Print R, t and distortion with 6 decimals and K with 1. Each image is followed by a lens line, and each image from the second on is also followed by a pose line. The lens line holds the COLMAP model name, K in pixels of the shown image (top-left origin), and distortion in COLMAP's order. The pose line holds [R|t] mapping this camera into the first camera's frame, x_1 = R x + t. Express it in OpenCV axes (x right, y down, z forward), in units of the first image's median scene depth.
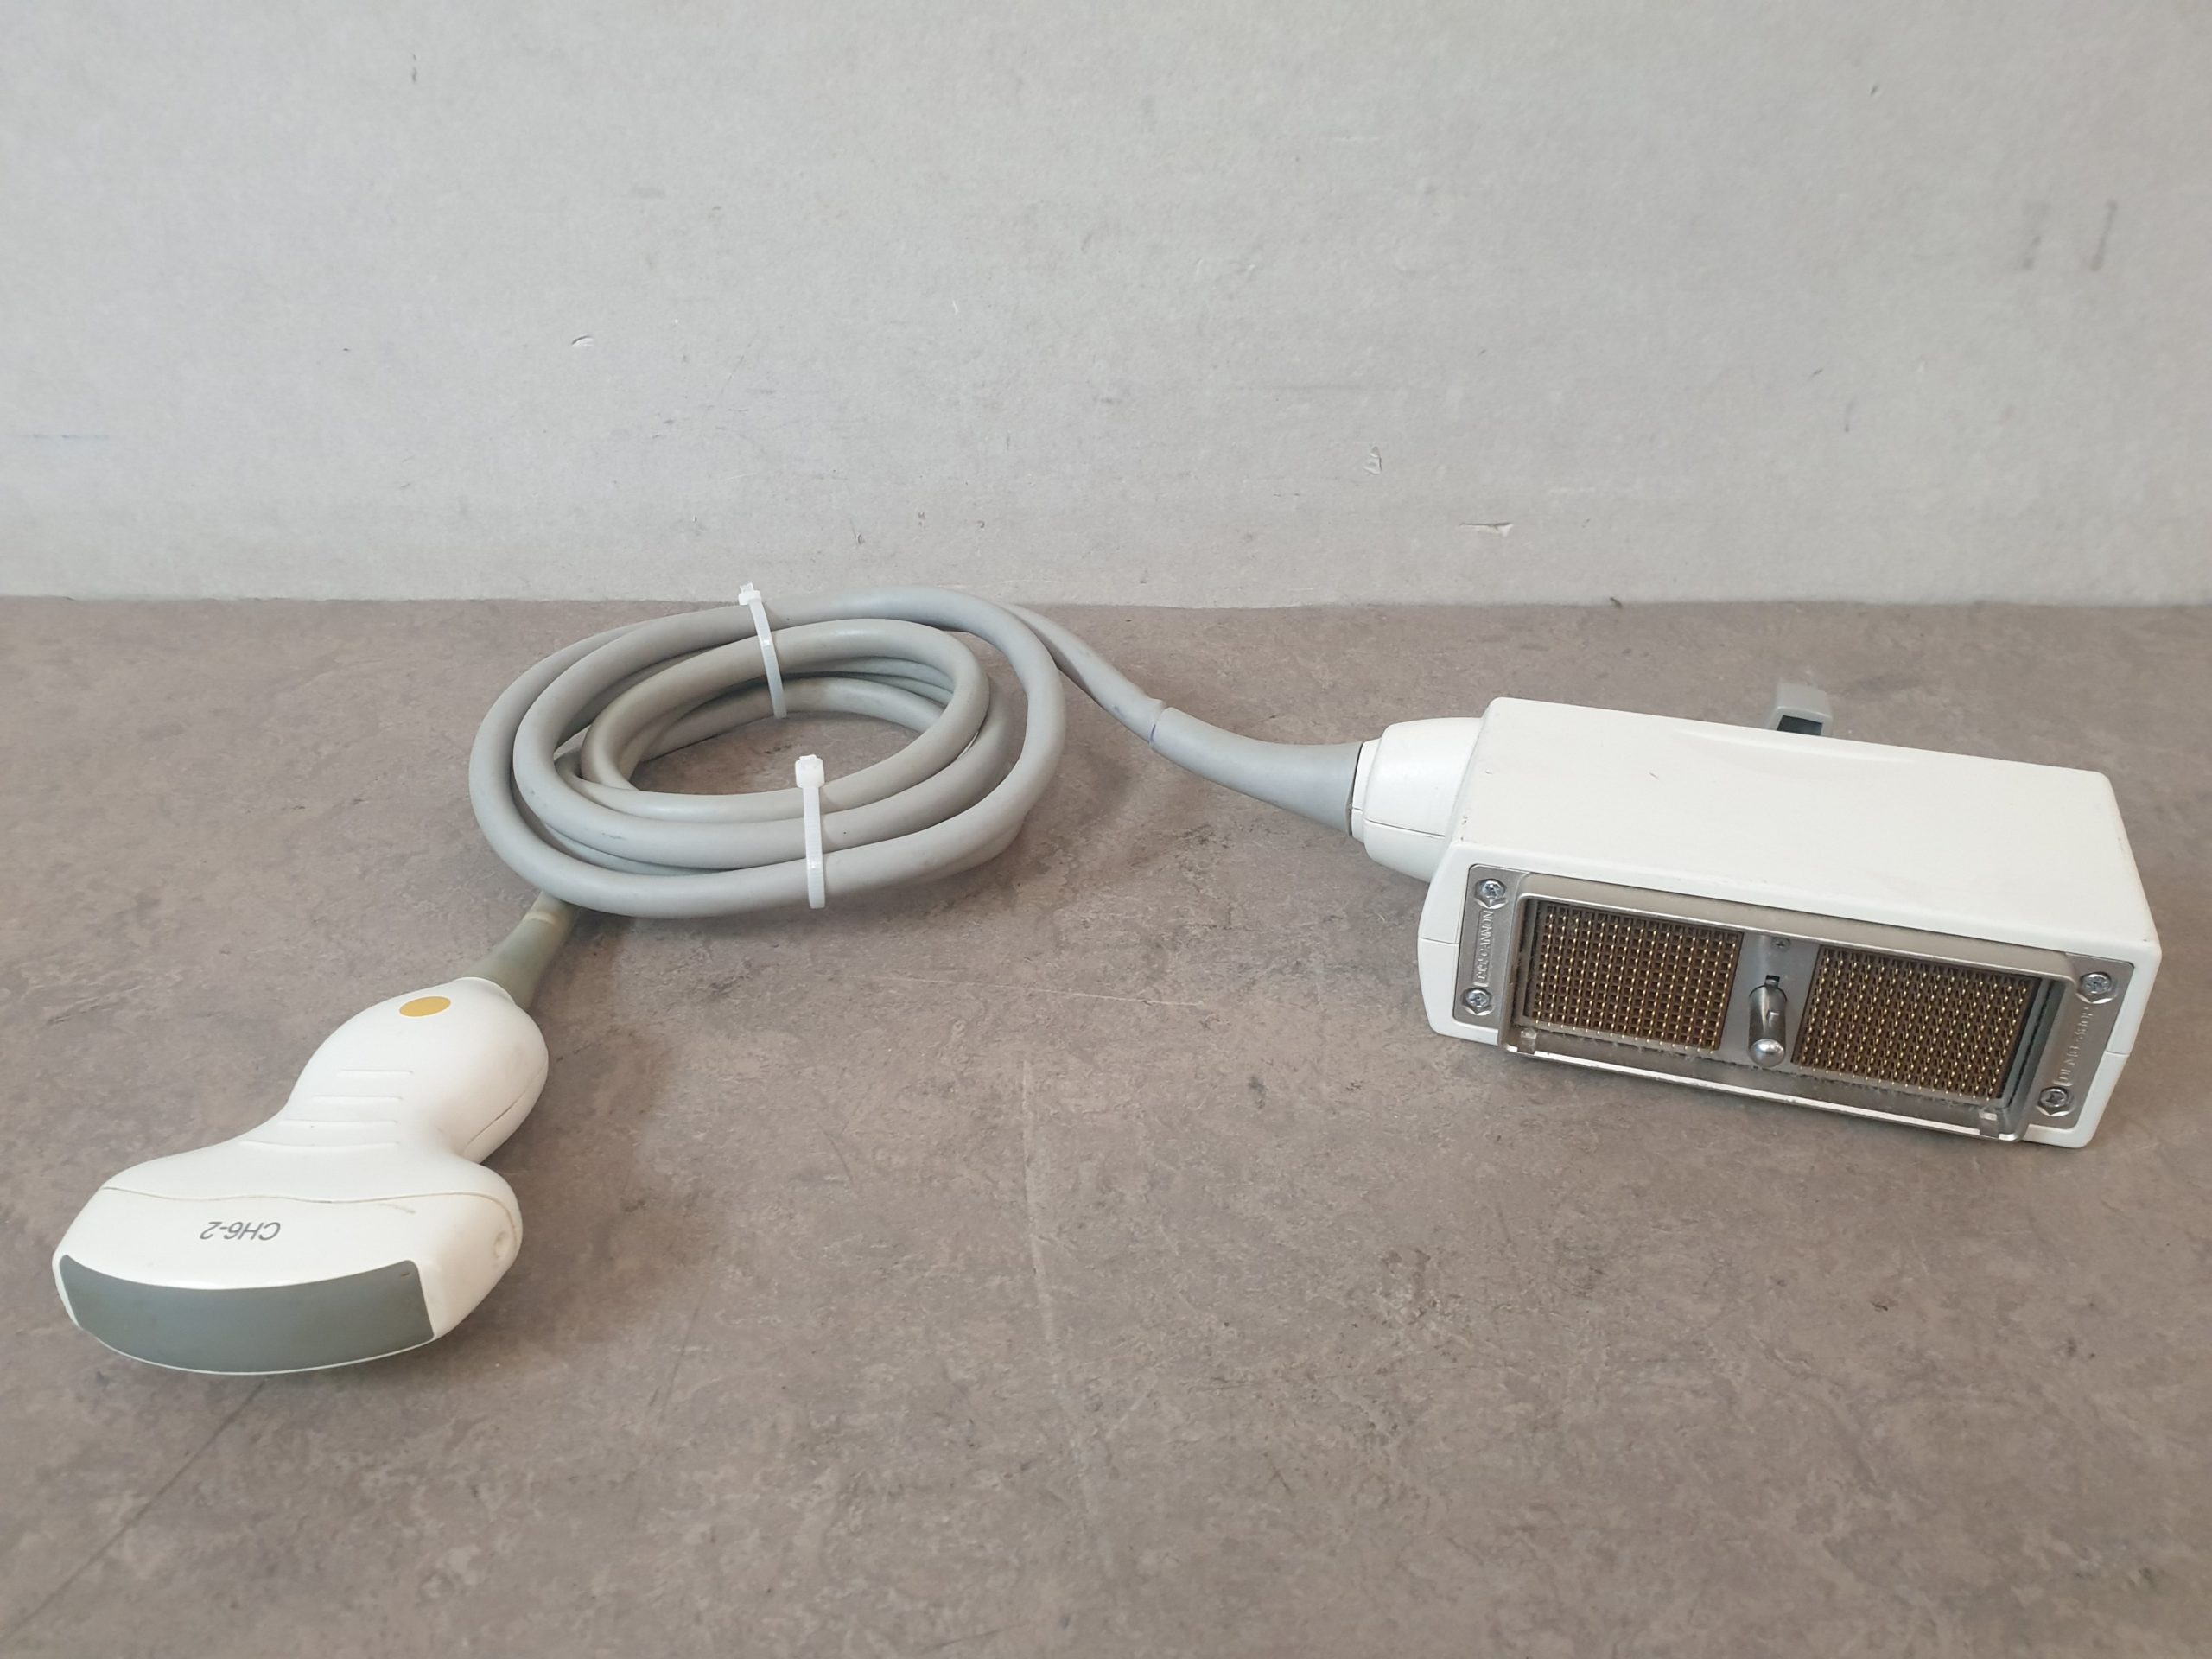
lens RADIAL K [[1726.9, 0, 1088.4], [0, 1726.9, 917.4], [0, 0, 1]] dist [0.009815, -0.015984]
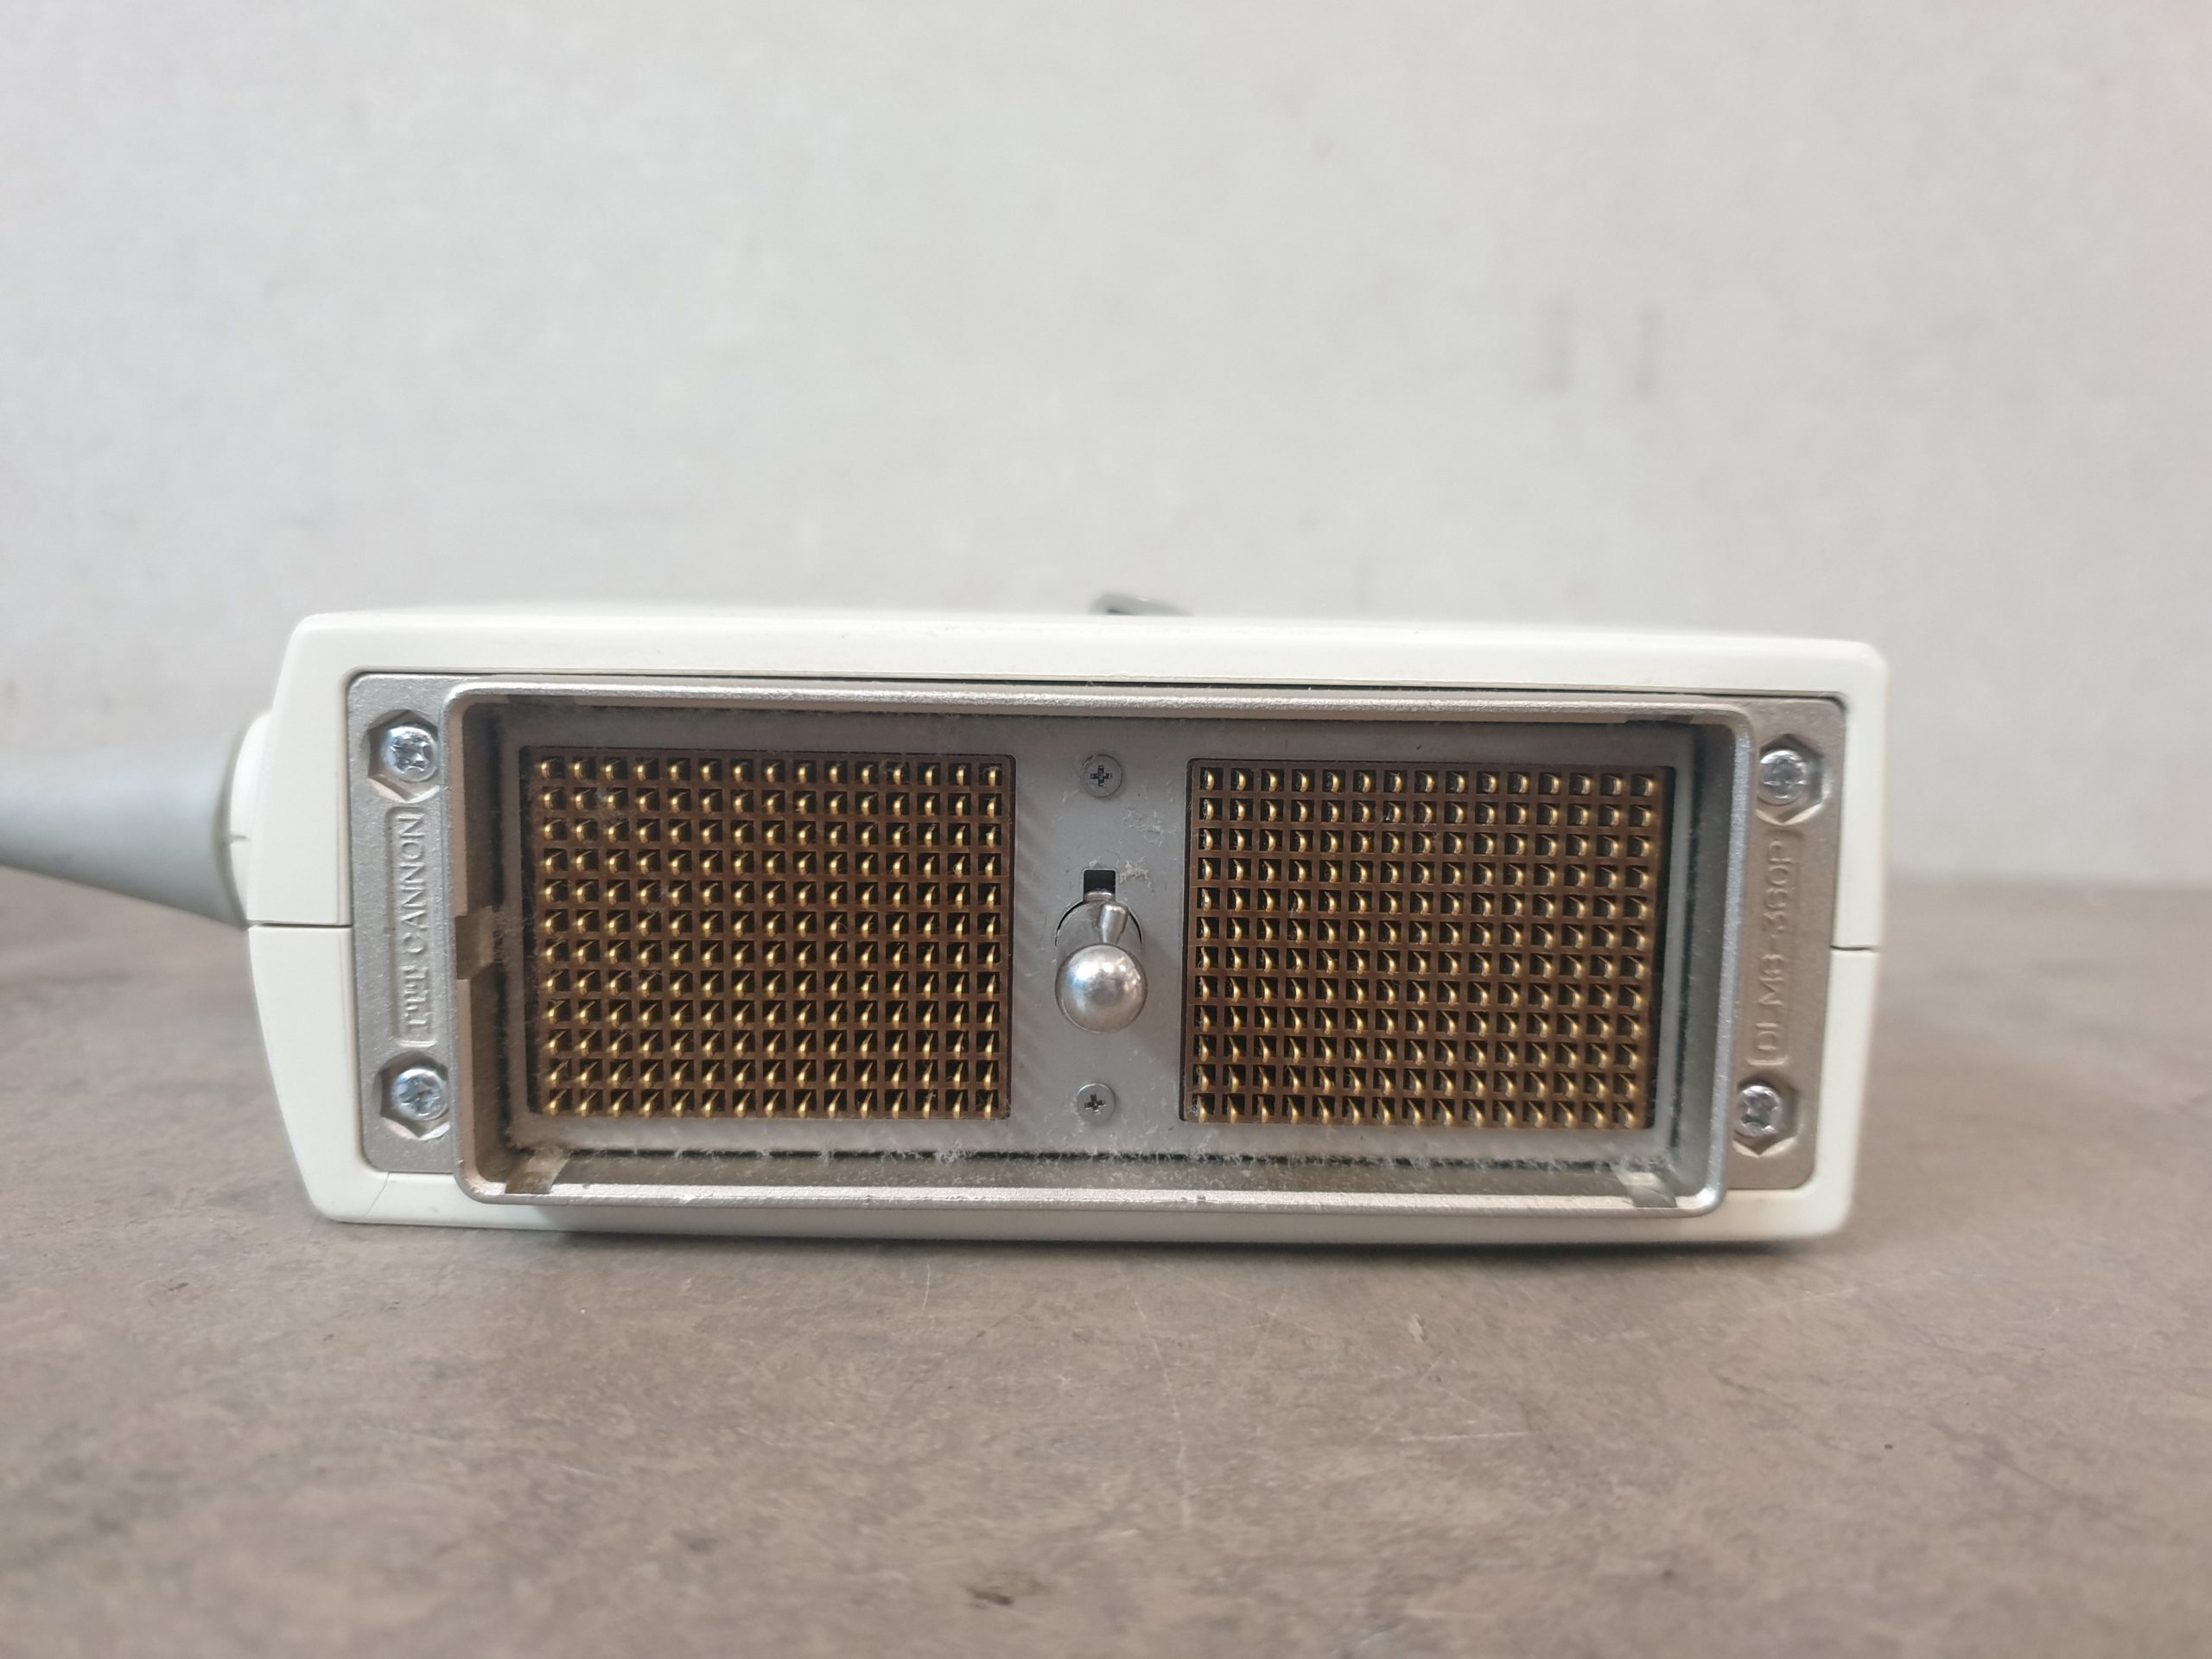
lens RADIAL K [[1734.2, 0, 1106.0], [0, 1734.2, 829.5], [0, 0, 1]] dist [0.056387, -0.132767]
pose [[0.942086, 0.002771, 0.335360, 0.285222], [0.152216, 0.887504, -0.434934, 0.224284], [-0.298839, 0.460793, 0.835683, 0.714308]]
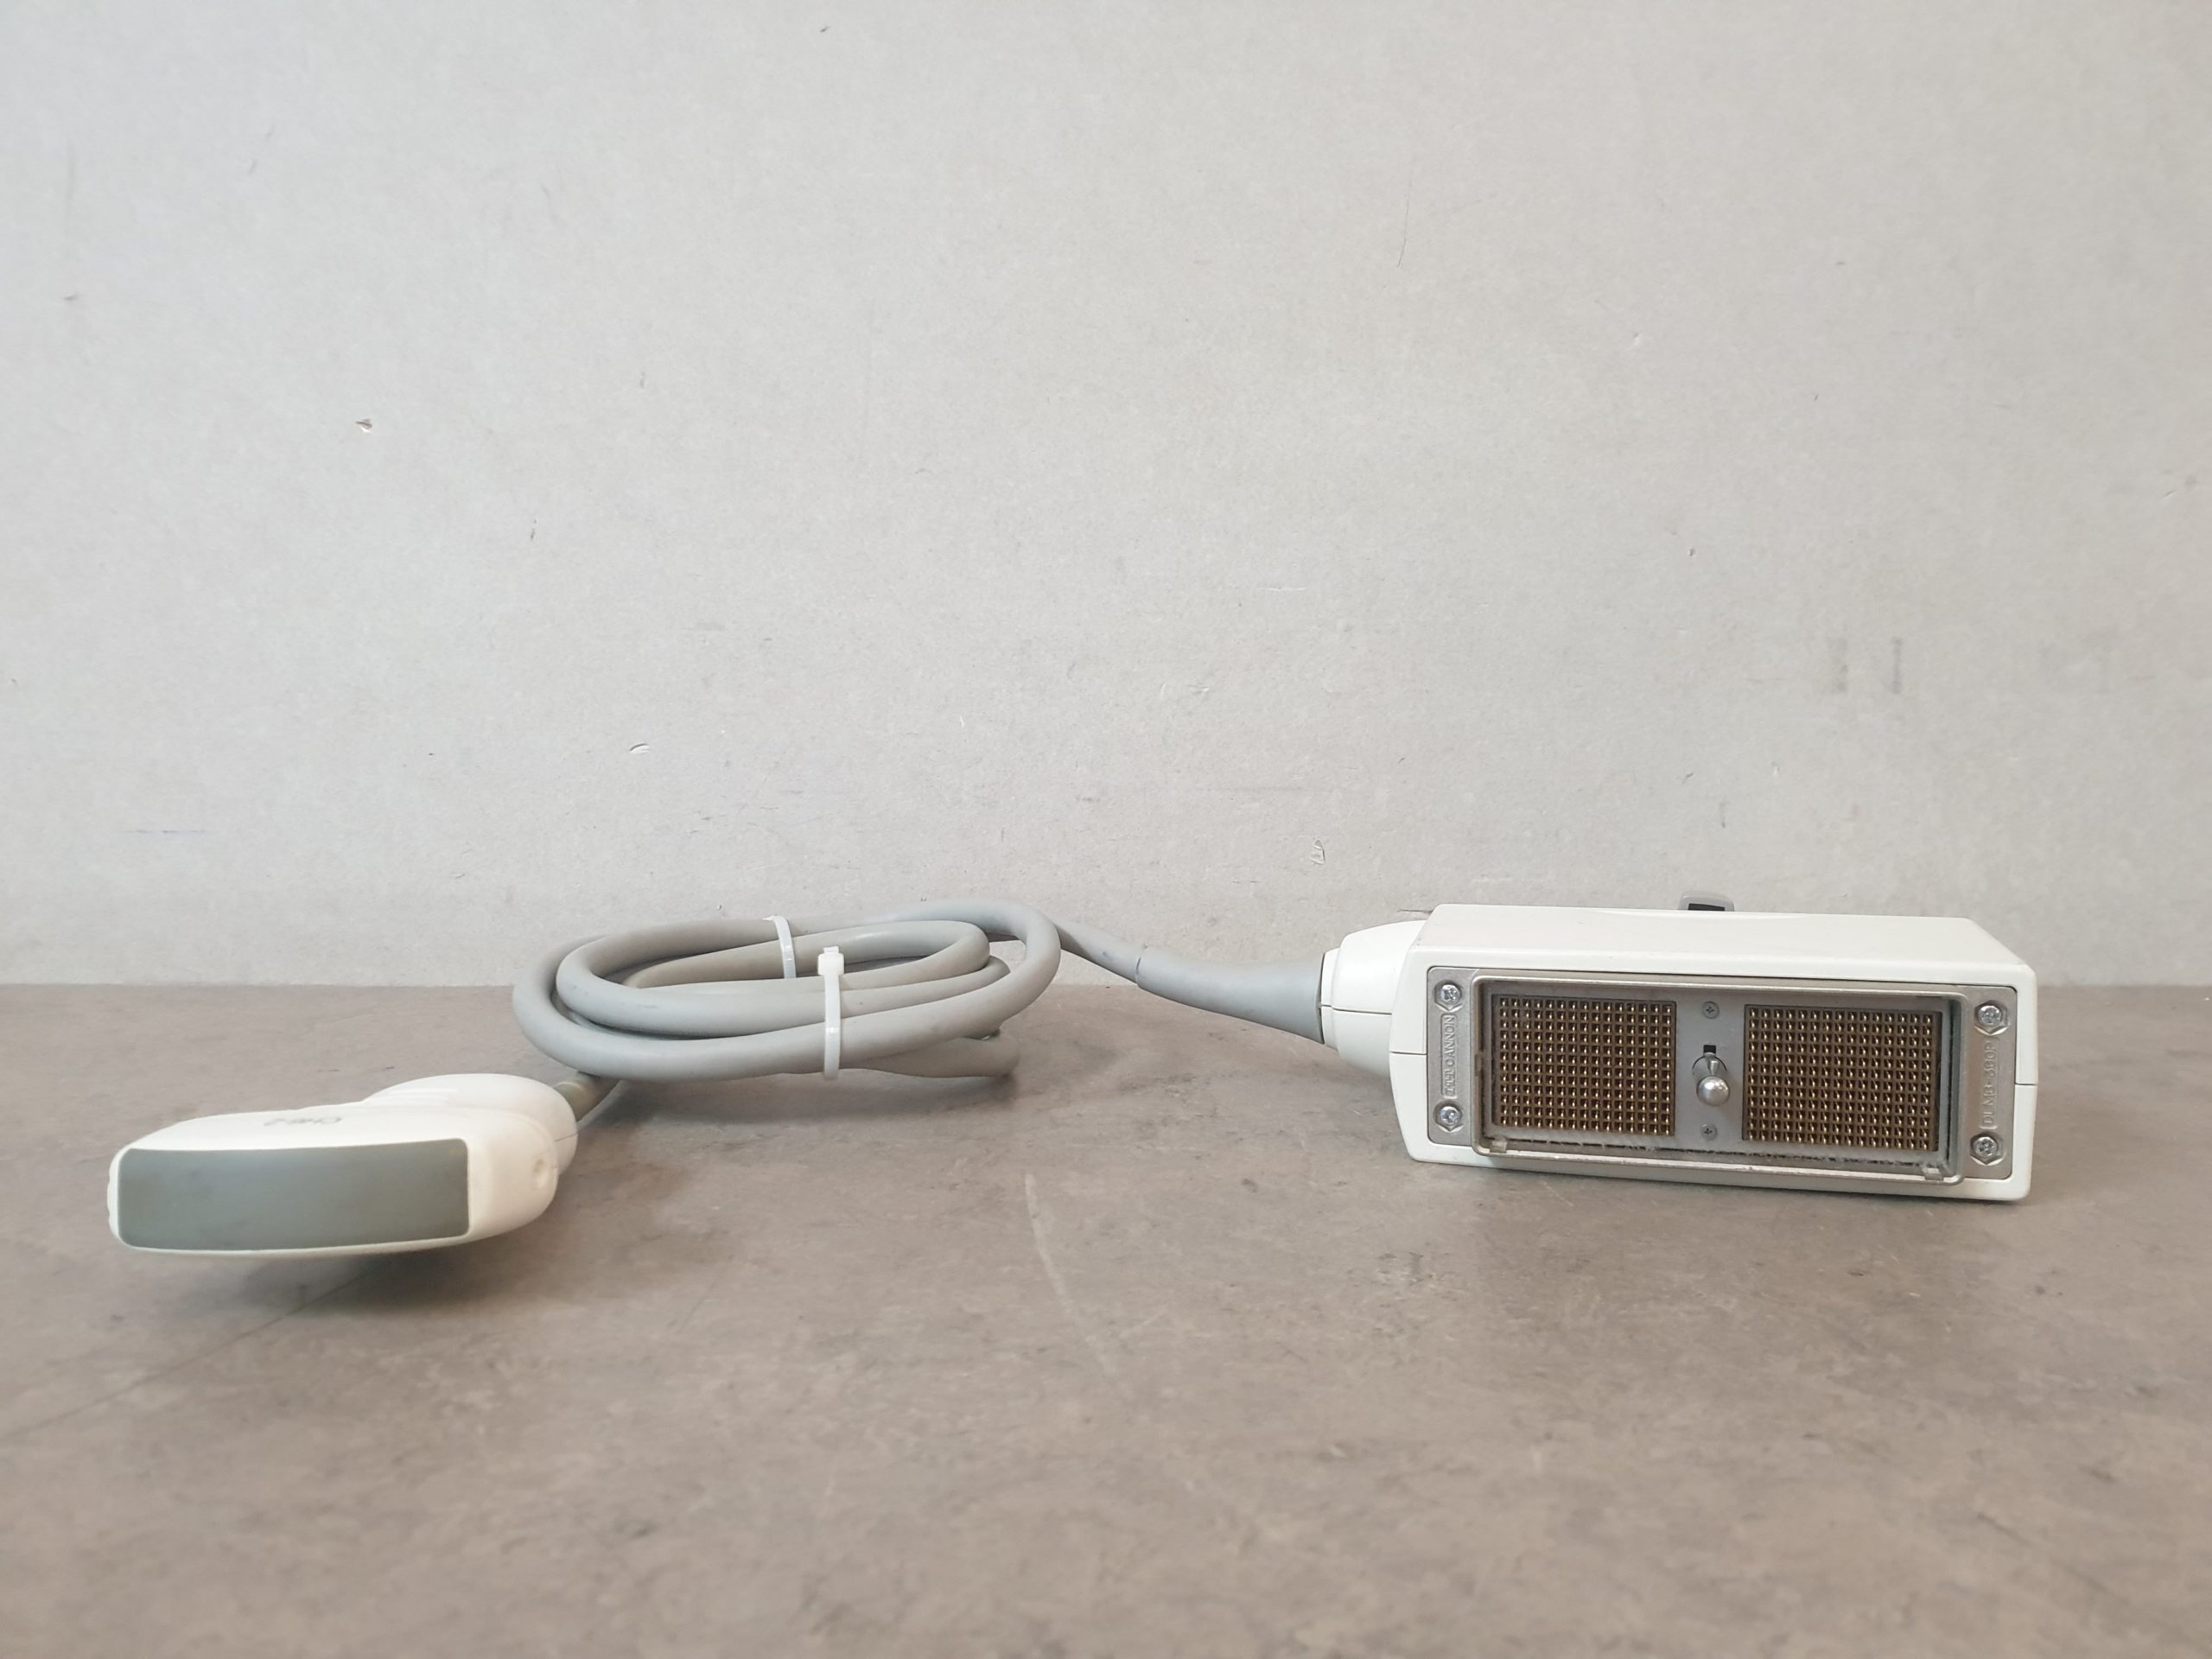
lens RADIAL K [[1734.2, 0, 1106.0], [0, 1734.2, 829.5], [0, 0, 1]] dist [0.056387, -0.132767]
pose [[0.999401, 0.000719, 0.034609, -0.030803], [0.015654, 0.882325, -0.470380, 0.472297], [-0.030875, 0.470640, 0.881785, -0.039880]]
